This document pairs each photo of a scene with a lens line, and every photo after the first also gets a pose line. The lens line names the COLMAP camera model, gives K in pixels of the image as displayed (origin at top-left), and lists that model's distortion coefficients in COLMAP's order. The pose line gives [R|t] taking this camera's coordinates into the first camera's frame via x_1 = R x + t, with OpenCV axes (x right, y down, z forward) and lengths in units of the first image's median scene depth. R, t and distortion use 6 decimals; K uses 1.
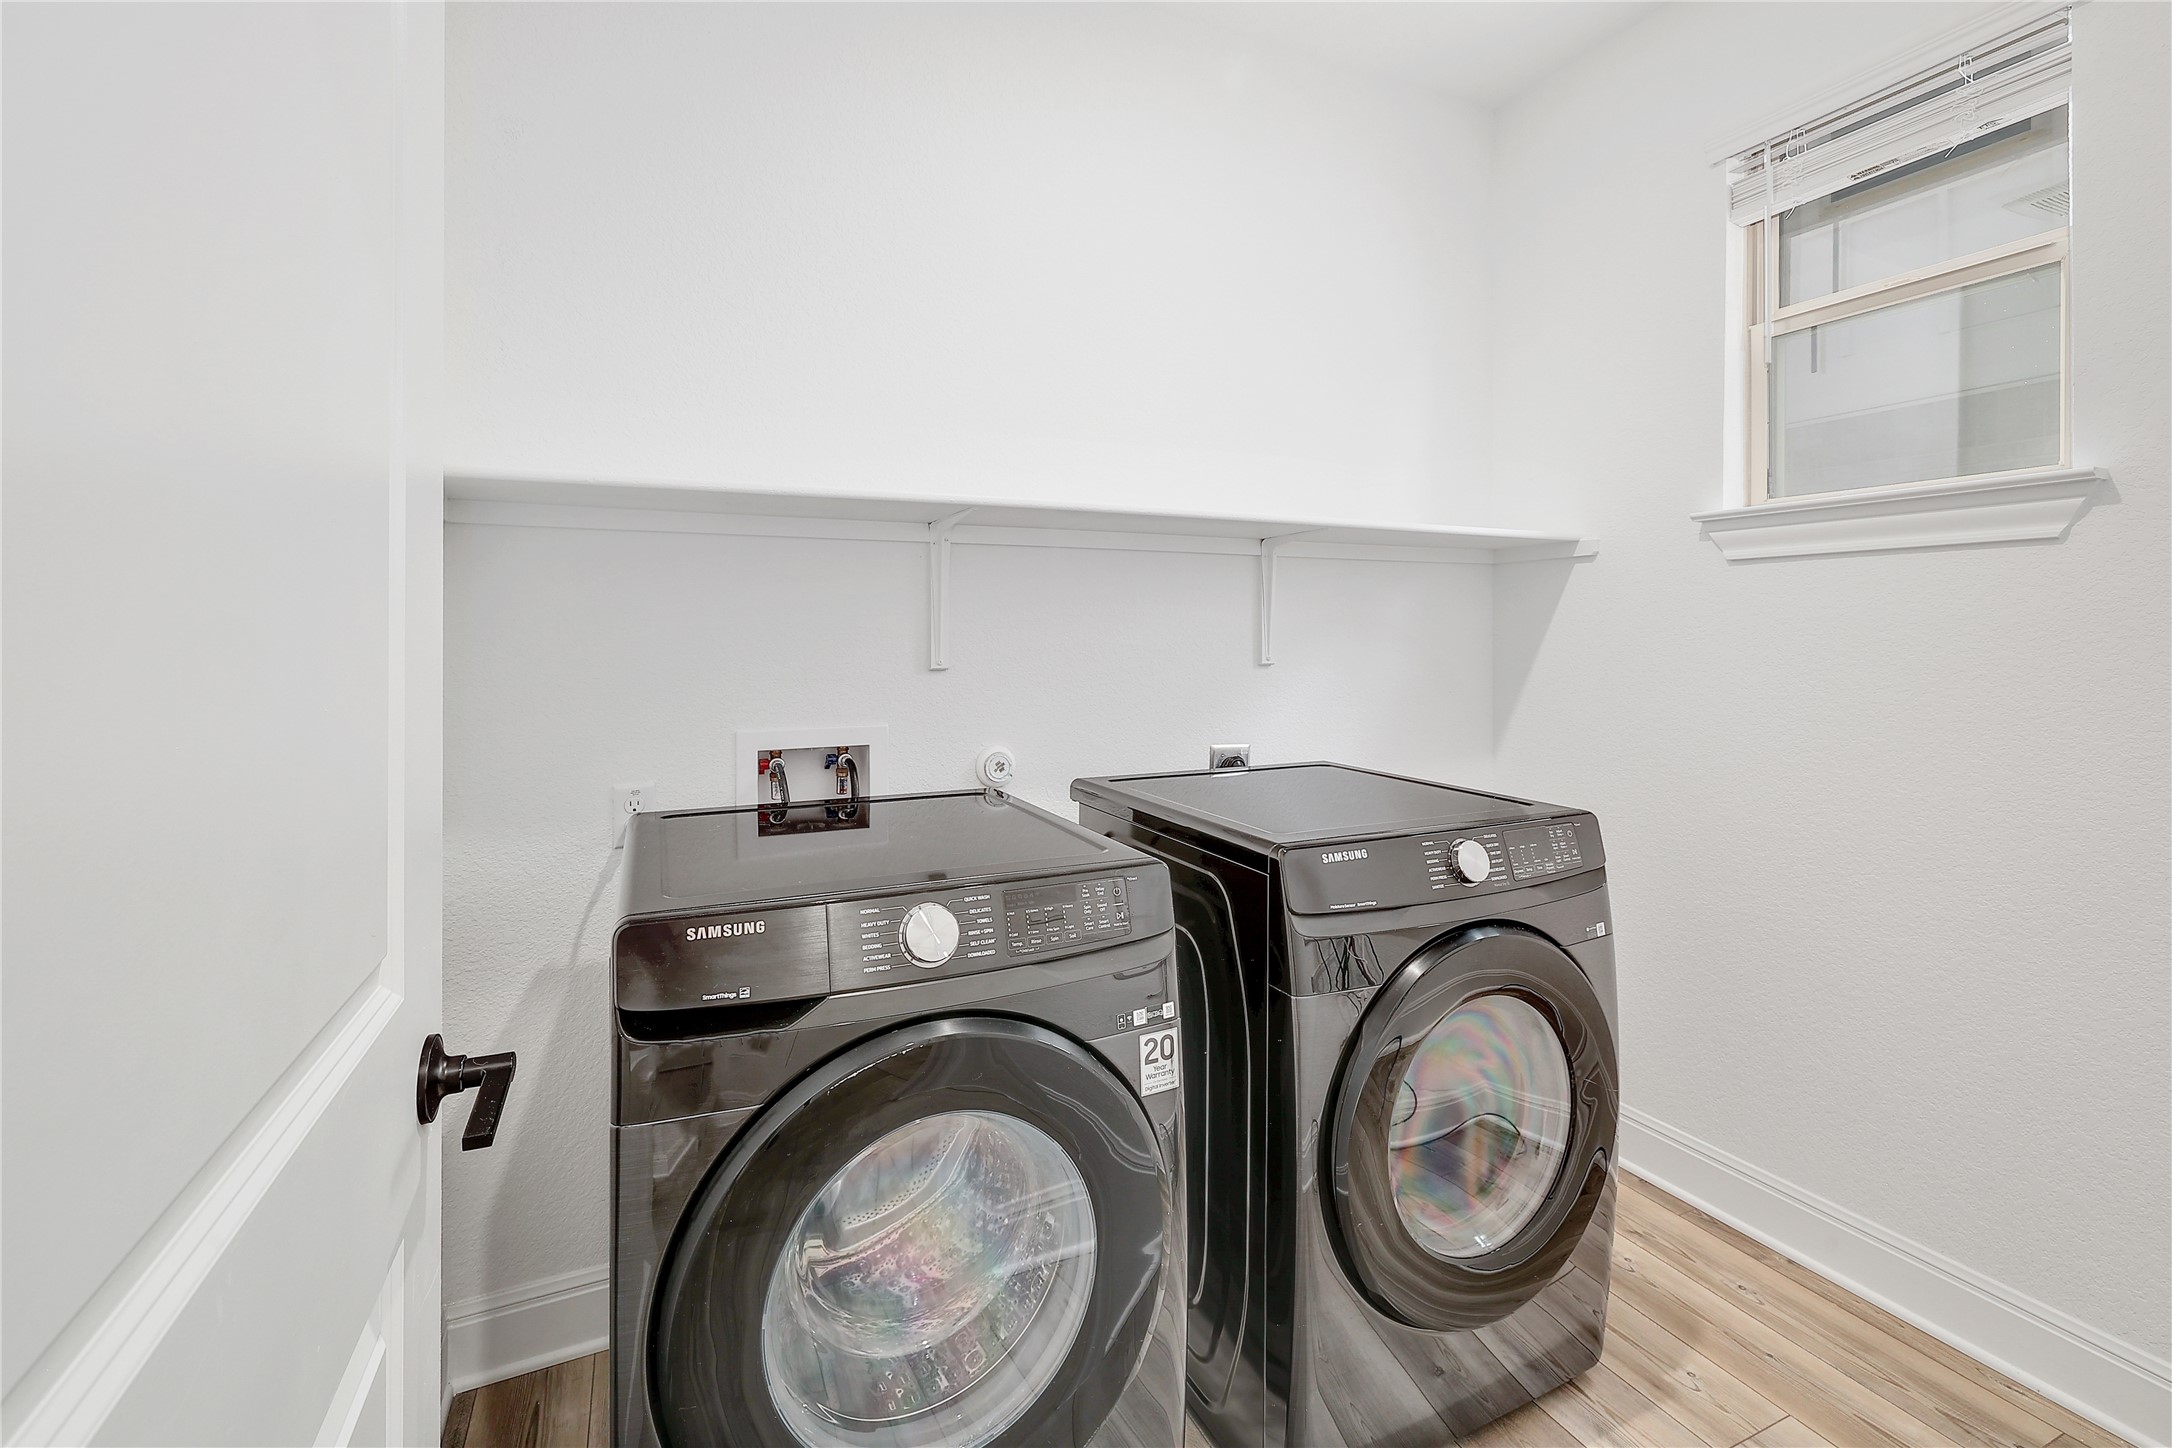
lens RADIAL K [[959.9, 0, 1079.9], [0, 959.9, 634.0], [0, 0, 1]] dist [-0.001277, 0.000150]
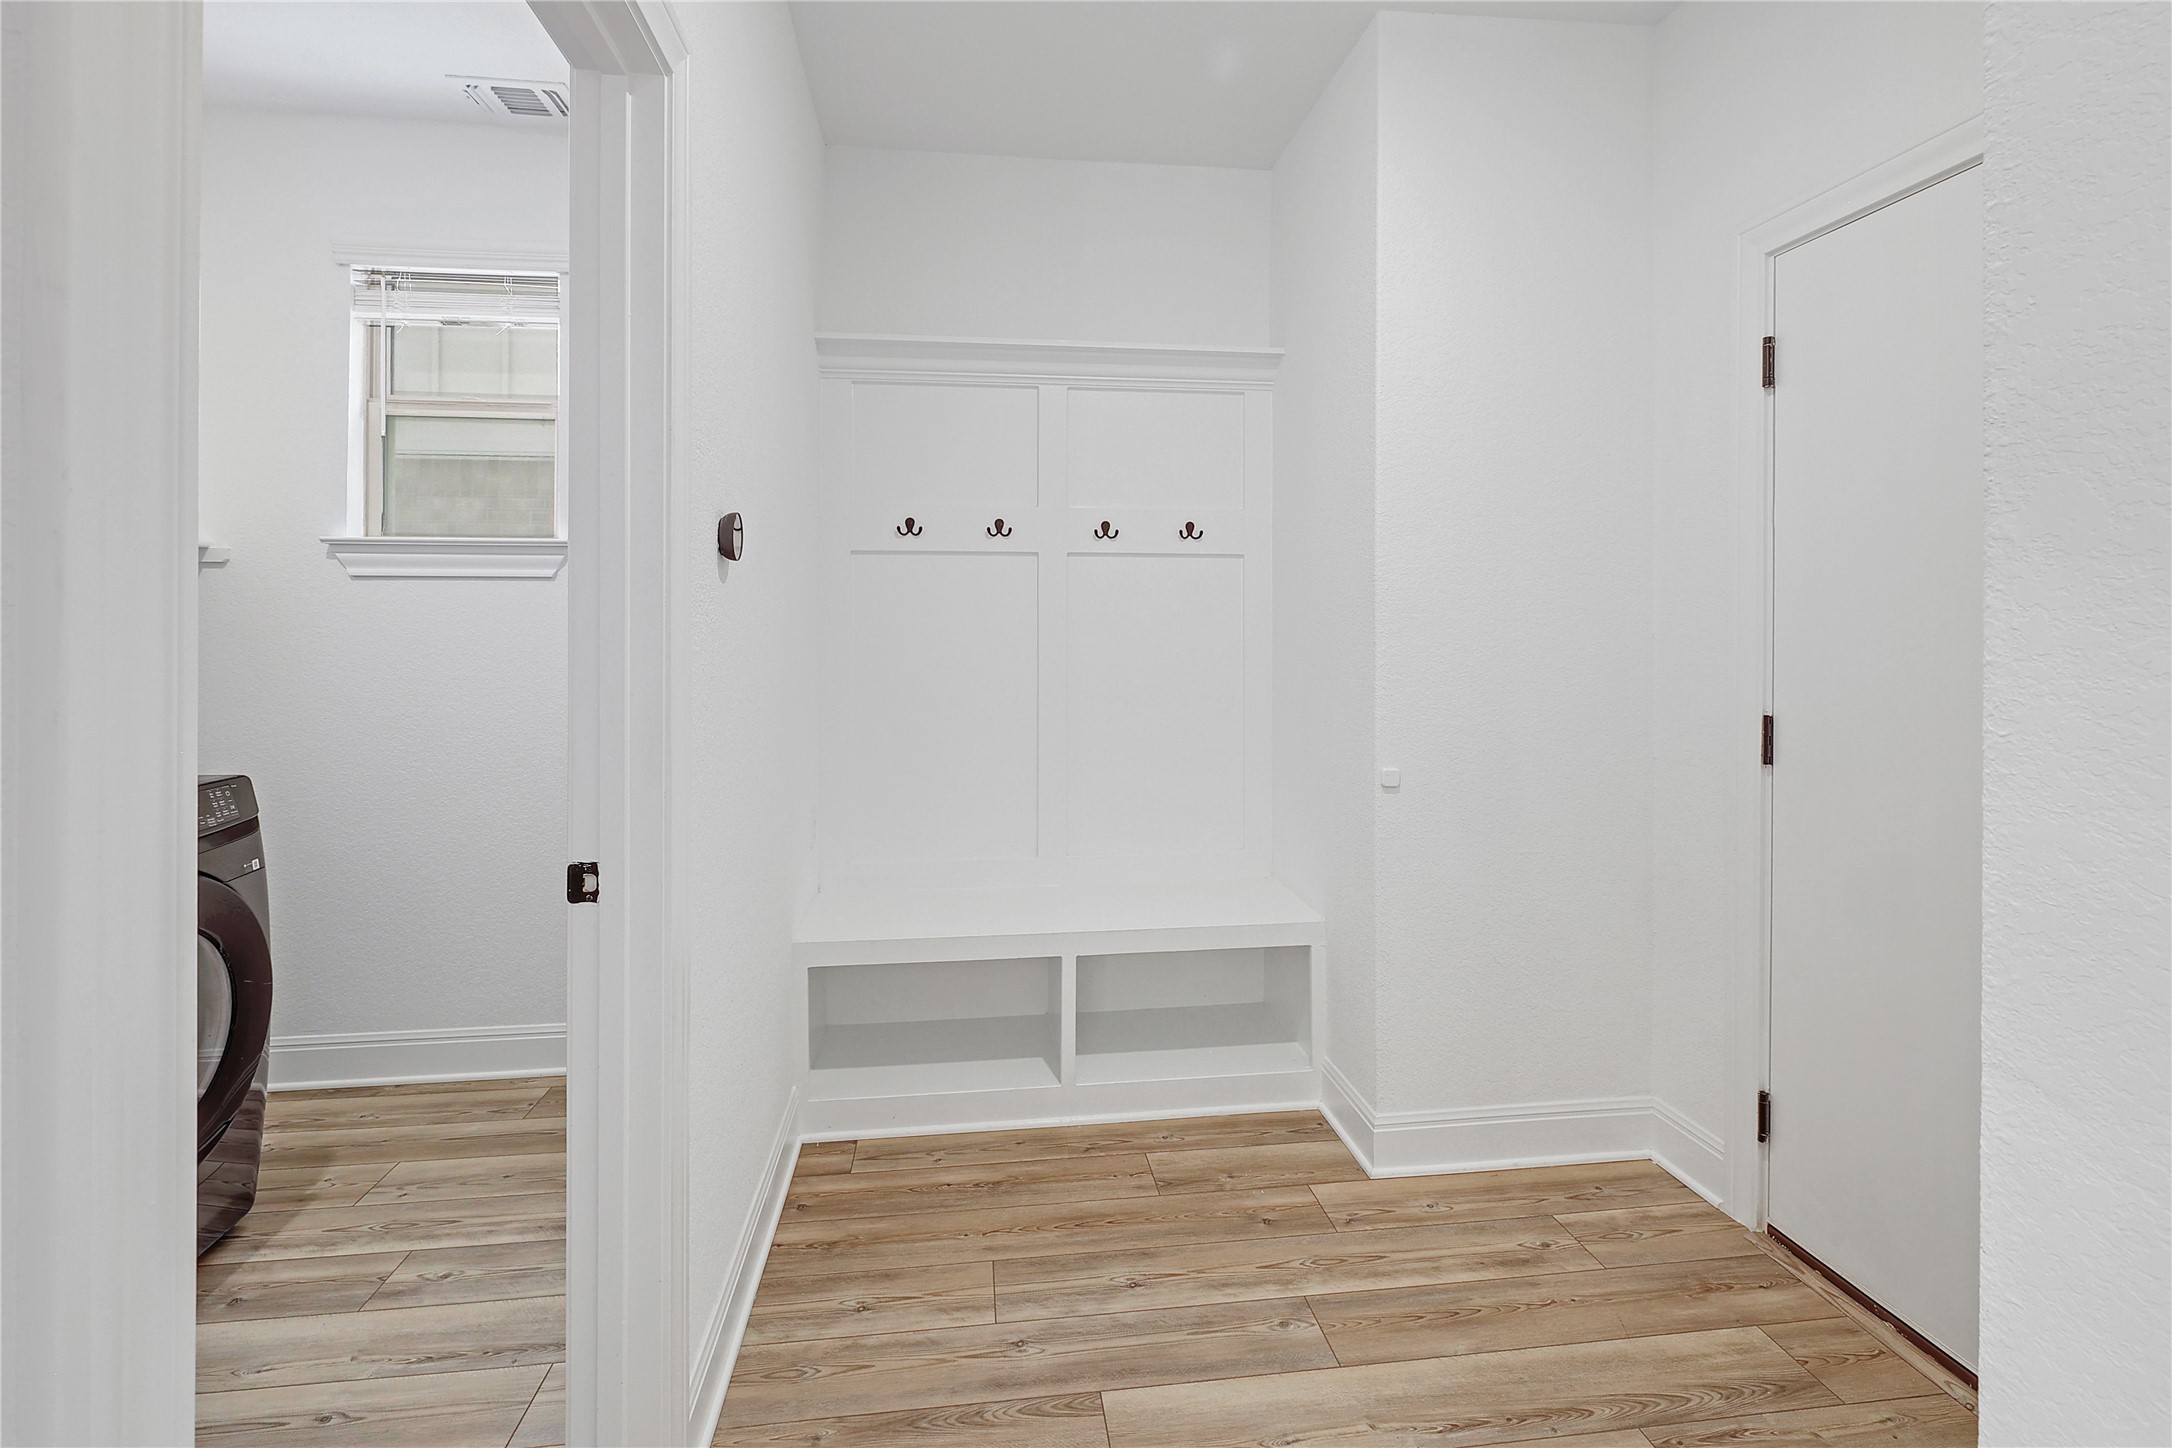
lens RADIAL K [[959.9, 0, 1079.9], [0, 959.9, 634.0], [0, 0, 1]] dist [-0.001277, 0.000150]
pose [[0.301544, -0.002237, 0.953450, -0.304102], [-0.004453, 0.999983, 0.003754, -0.008595], [-0.953442, -0.005378, 0.301529, -0.382609]]
